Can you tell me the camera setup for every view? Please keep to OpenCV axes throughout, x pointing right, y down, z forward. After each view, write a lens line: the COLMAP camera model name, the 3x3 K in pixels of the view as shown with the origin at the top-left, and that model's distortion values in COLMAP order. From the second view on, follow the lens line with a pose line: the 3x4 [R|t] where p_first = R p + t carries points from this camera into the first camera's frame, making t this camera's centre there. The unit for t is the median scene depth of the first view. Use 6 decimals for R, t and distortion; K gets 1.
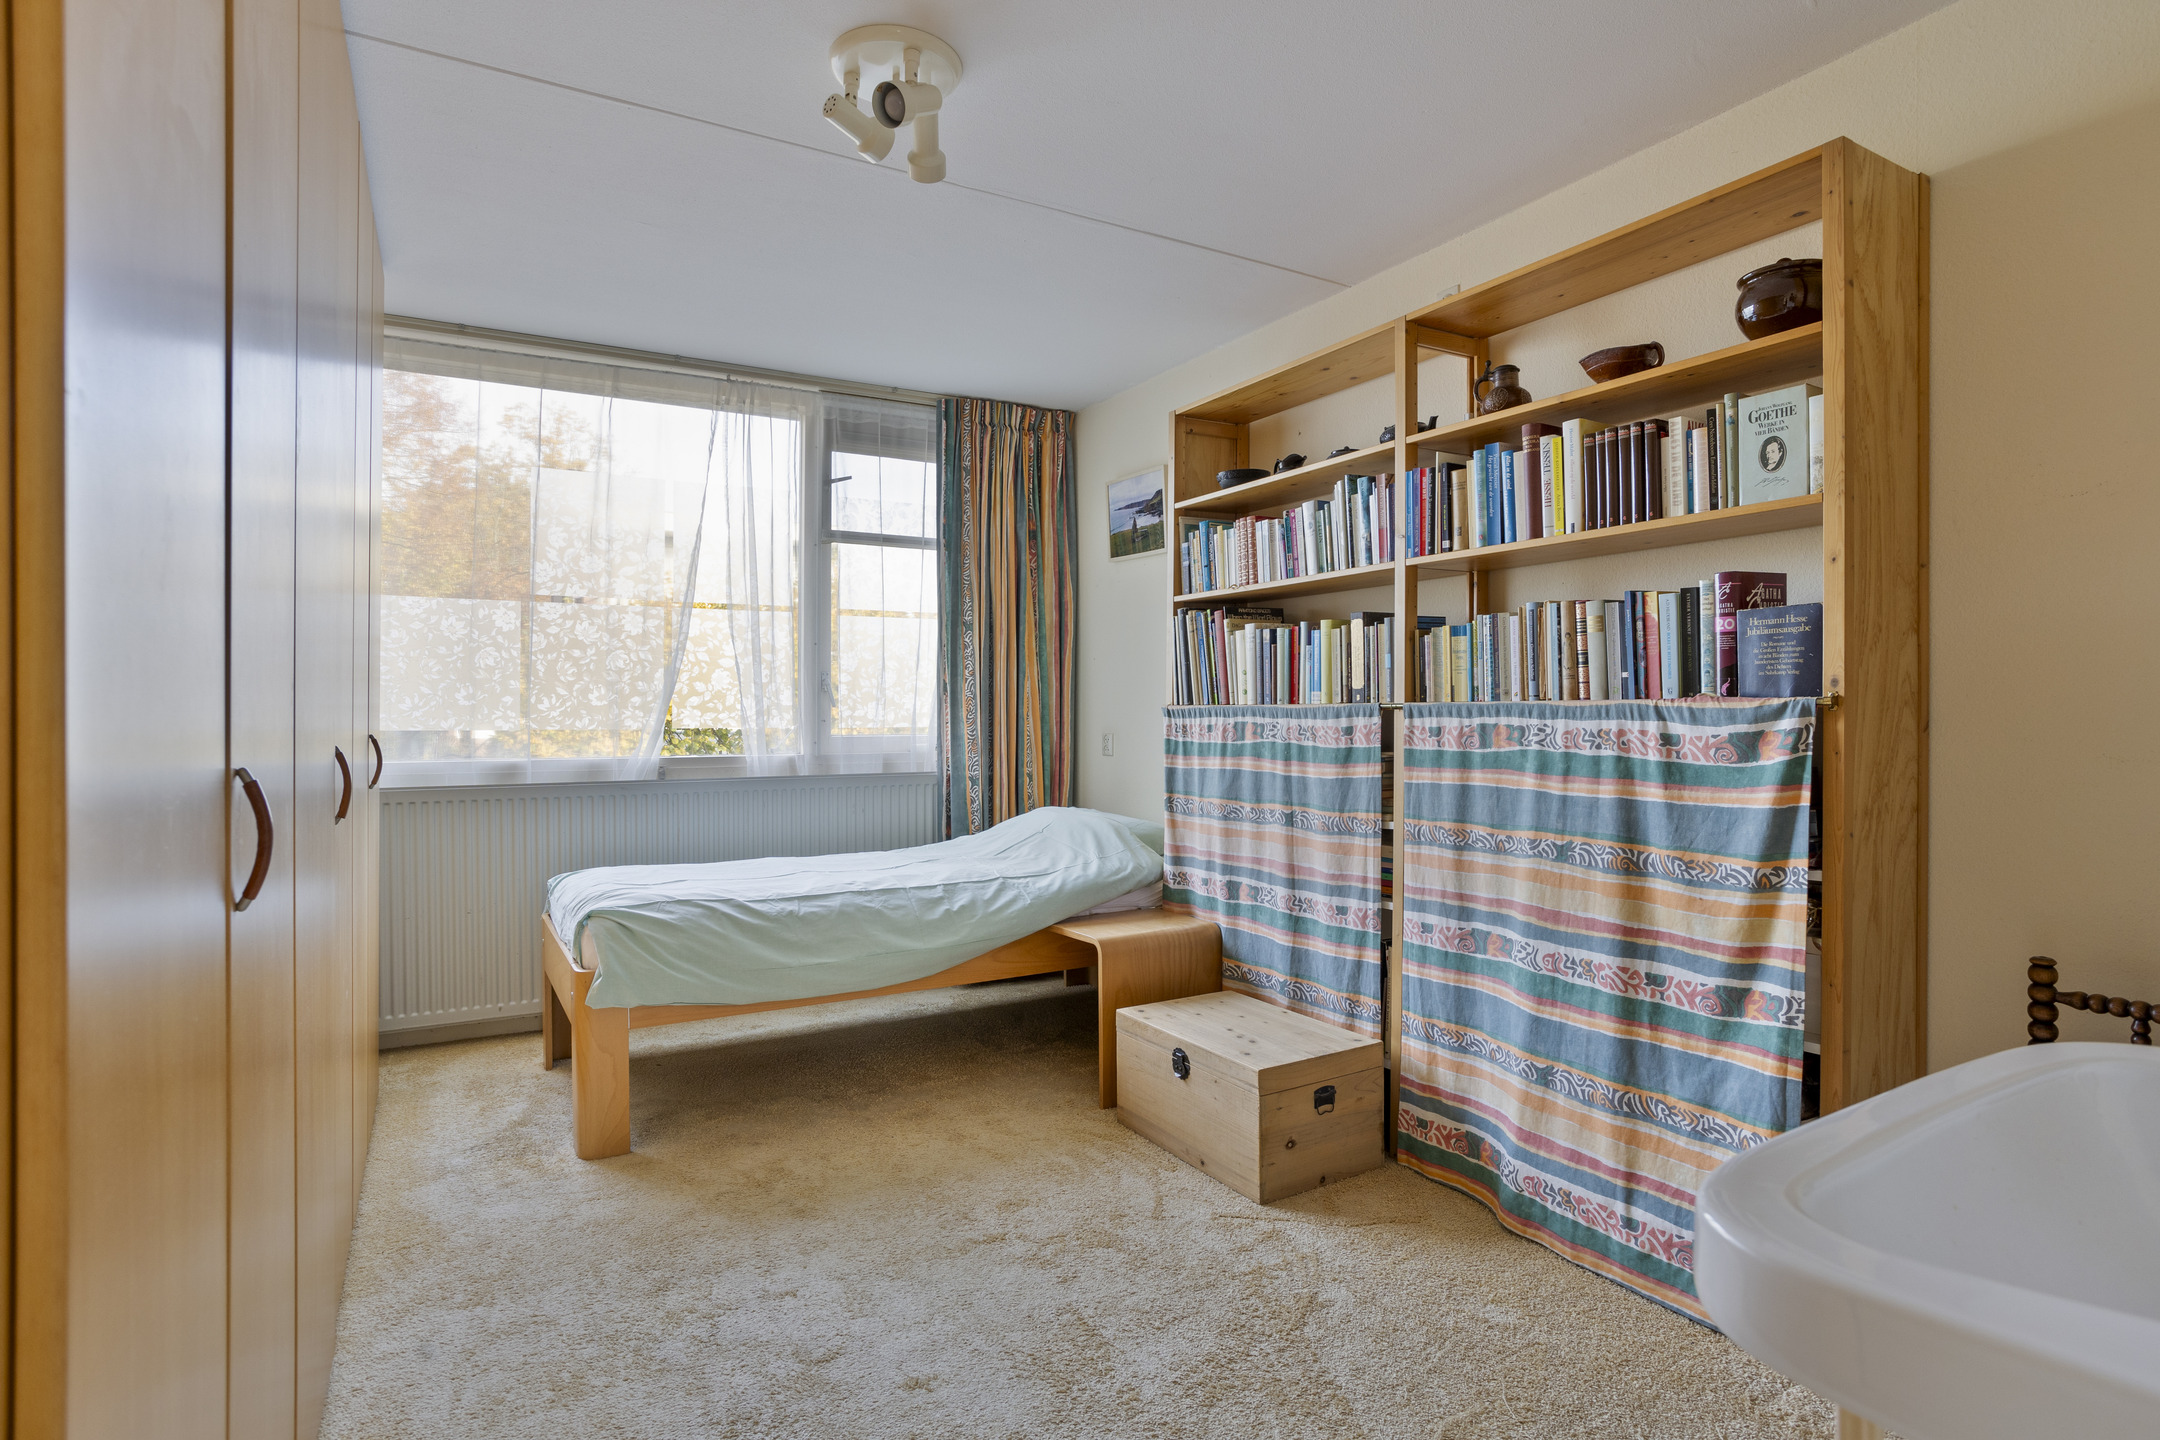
lens RADIAL K [[1106.6, 0, 1089.4], [0, 1106.6, 718.8], [0, 0, 1]] dist [-0.026728, 0.000002]
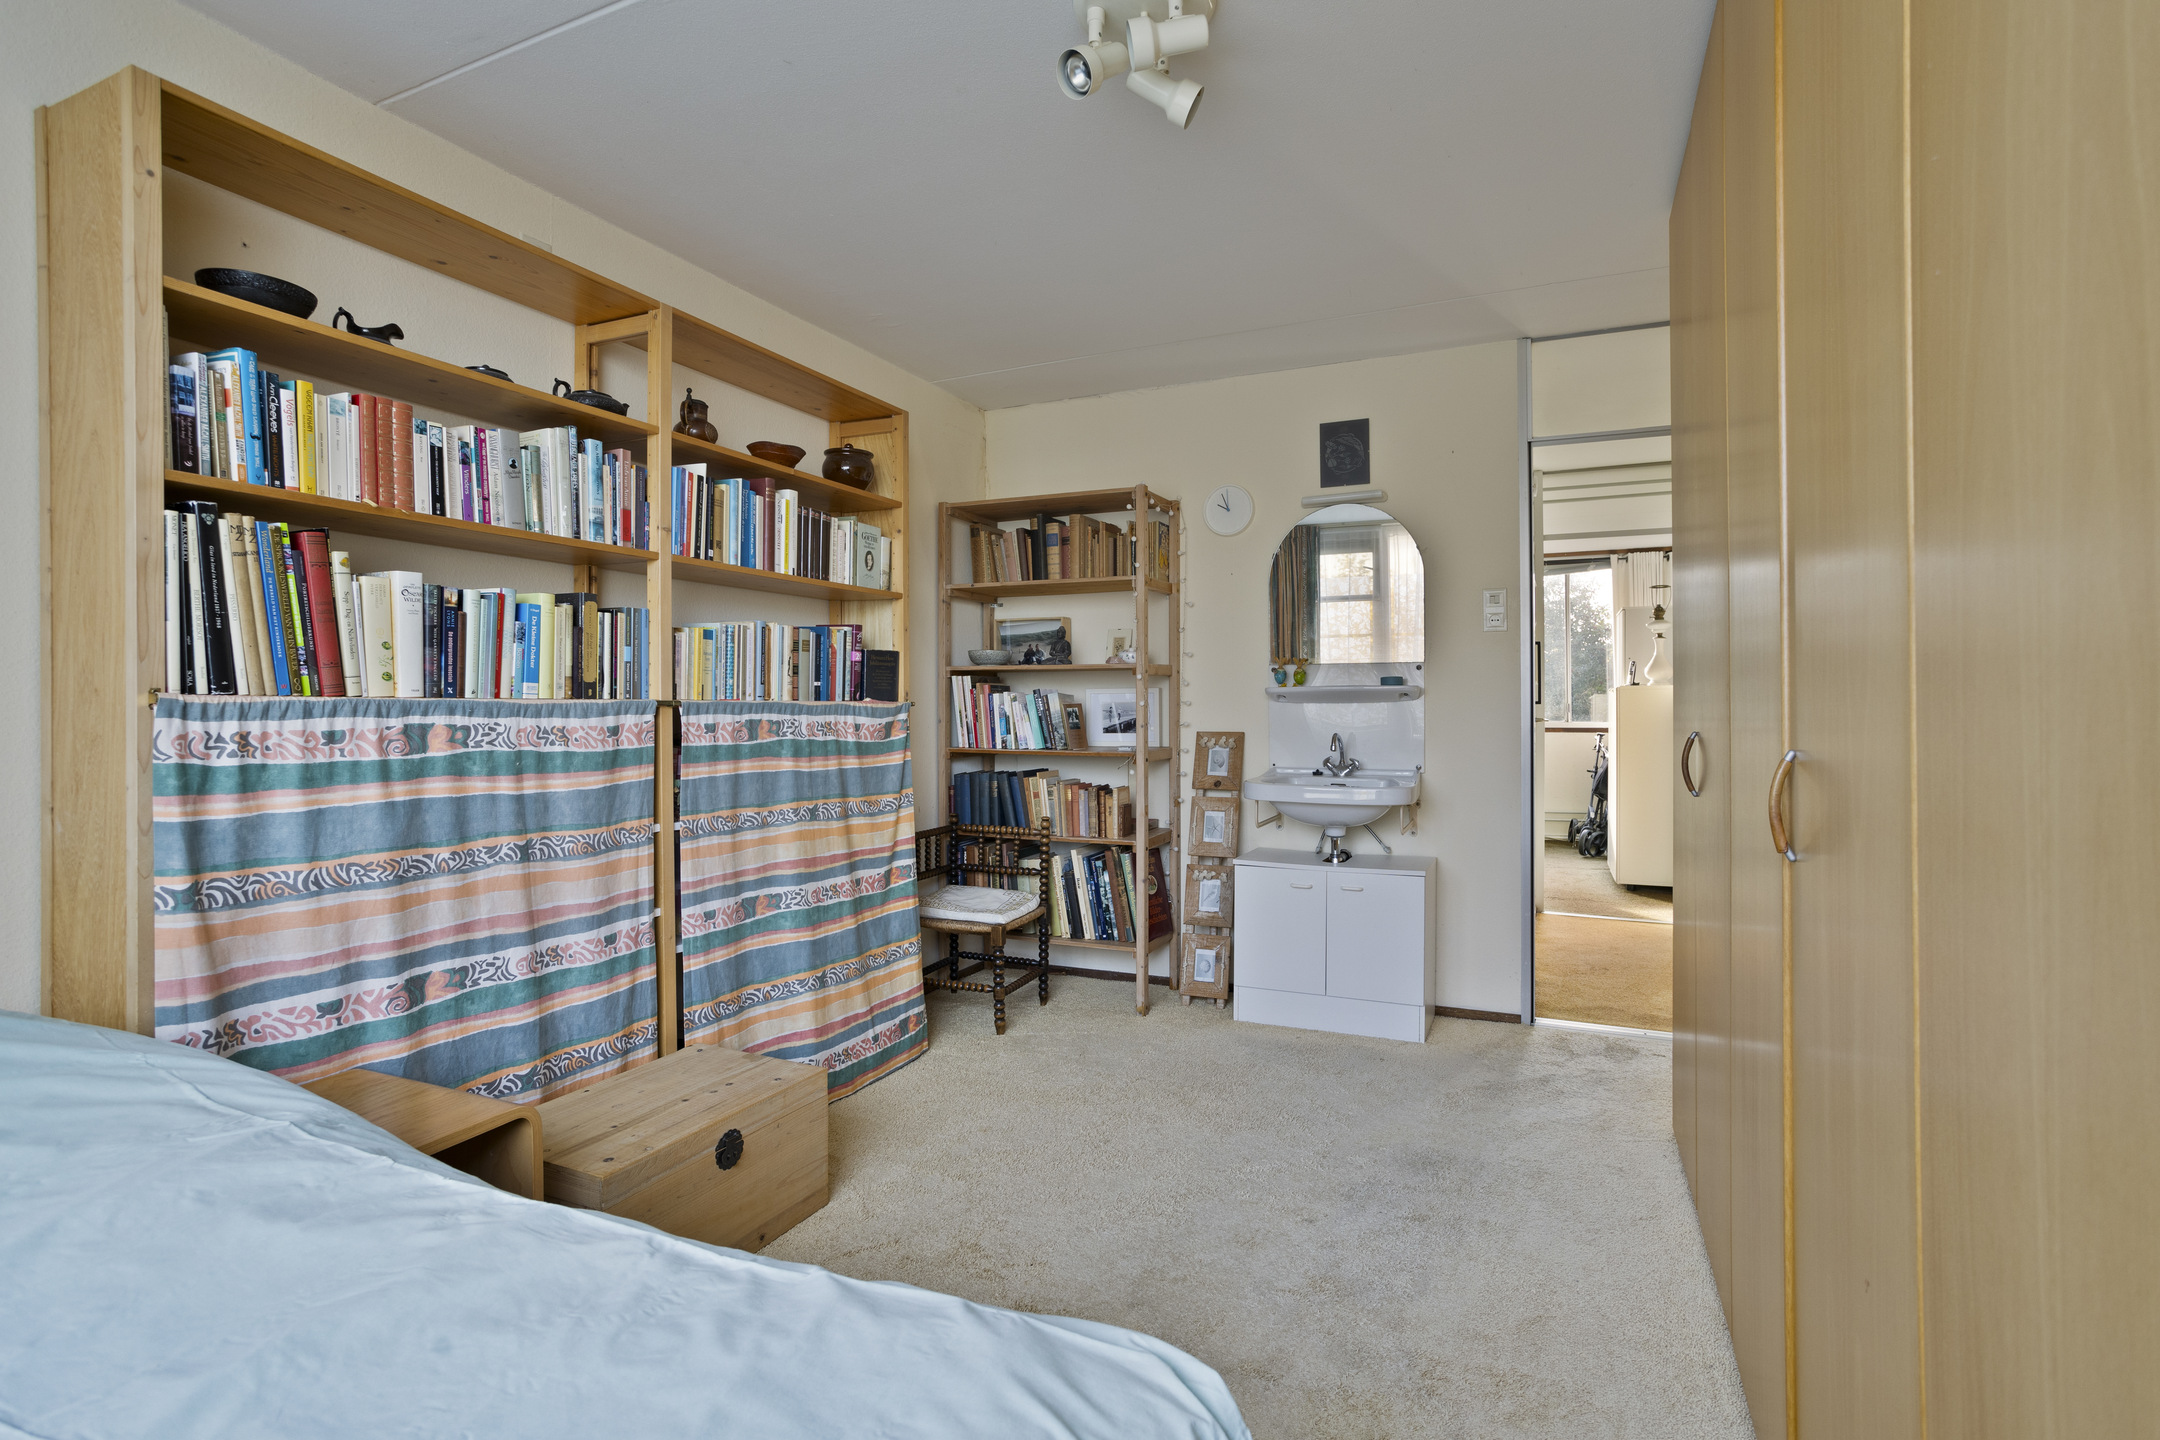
lens RADIAL K [[1064.5, 0, 1083.7], [0, 1064.5, 712.8], [0, 0, 1]] dist [-0.003327, 0.000064]
pose [[-0.567455, 0.000152, 0.823405, -0.669212], [0.005950, 0.999975, 0.003916, -0.004433], [-0.823383, 0.007121, -0.567441, 1.174316]]
